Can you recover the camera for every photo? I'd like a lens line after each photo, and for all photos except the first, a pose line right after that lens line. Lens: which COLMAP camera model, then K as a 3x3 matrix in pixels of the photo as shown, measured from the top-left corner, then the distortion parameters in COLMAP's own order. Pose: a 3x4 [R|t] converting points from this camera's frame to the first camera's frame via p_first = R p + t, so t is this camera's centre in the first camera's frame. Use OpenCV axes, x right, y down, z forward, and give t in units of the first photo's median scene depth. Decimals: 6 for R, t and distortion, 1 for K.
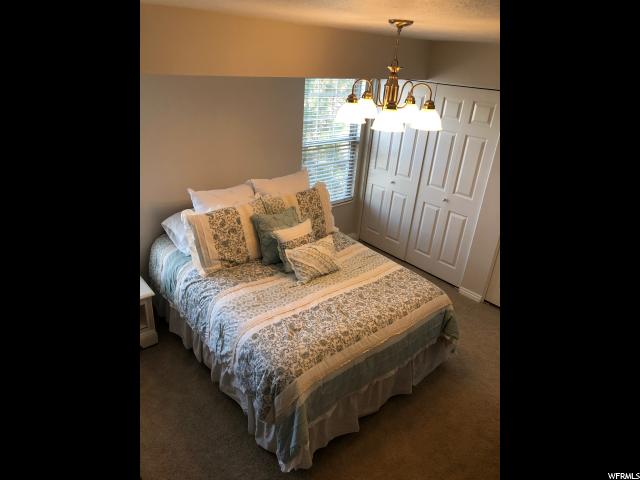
lens RADIAL K [[394.4, 0, 320.0], [0, 394.4, 240.0], [0, 0, 1]] dist [0.018989, -0.001017]
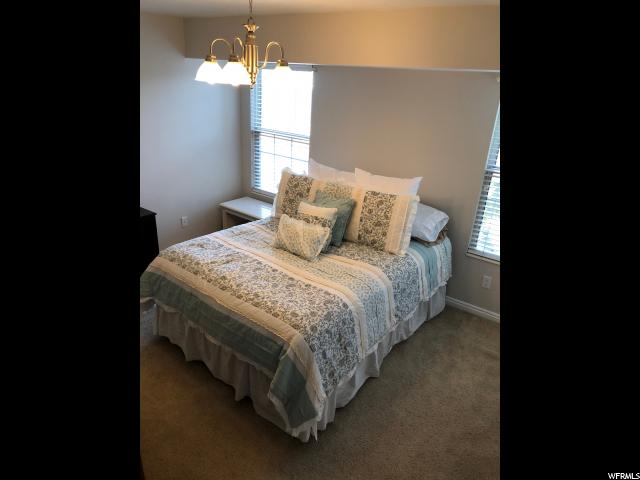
lens RADIAL K [[394.4, 0, 320.0], [0, 394.4, 240.0], [0, 0, 1]] dist [0.018989, -0.001017]
pose [[0.187879, 0.317596, -0.929427, 0.956869], [-0.454665, 0.866909, 0.204324, -0.179016], [0.870621, 0.384190, 0.307274, 0.754423]]
